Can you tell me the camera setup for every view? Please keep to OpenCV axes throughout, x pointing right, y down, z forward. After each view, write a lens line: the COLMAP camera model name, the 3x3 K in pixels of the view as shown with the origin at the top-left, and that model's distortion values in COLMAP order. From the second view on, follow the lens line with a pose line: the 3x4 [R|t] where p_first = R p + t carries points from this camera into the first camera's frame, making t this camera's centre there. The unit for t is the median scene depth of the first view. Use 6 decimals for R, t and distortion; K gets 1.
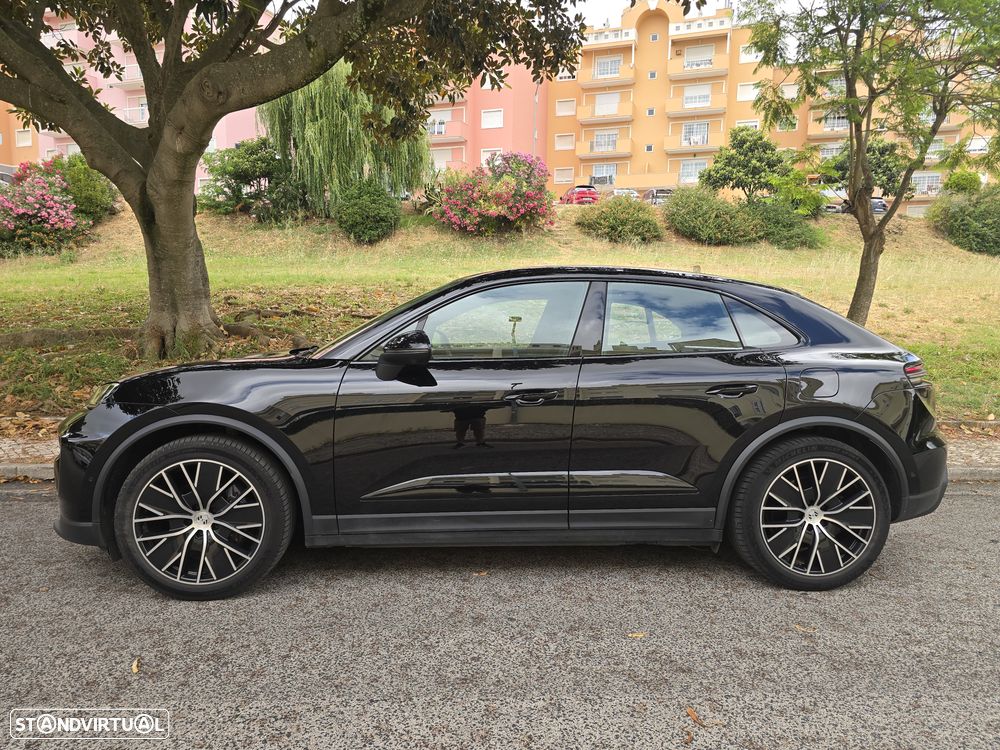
lens RADIAL K [[668.8, 0, 514.1], [0, 668.8, 374.9], [0, 0, 1]] dist [0.046968, -0.036978]
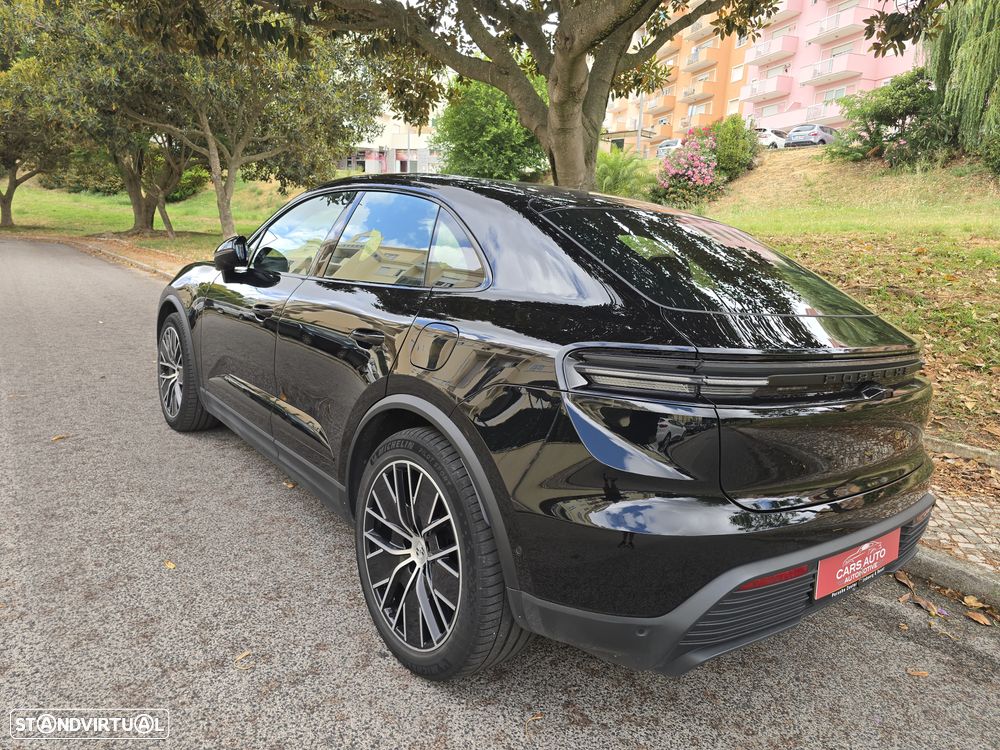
lens RADIAL K [[668.8, 0, 499.0], [0, 668.8, 367.9], [0, 0, 1]] dist [0.046968, -0.036978]
pose [[0.561326, 0.179266, -0.807946, 0.112606], [-0.136680, 0.982933, 0.123132, -0.005894], [0.816230, 0.041313, 0.576248, 0.080121]]
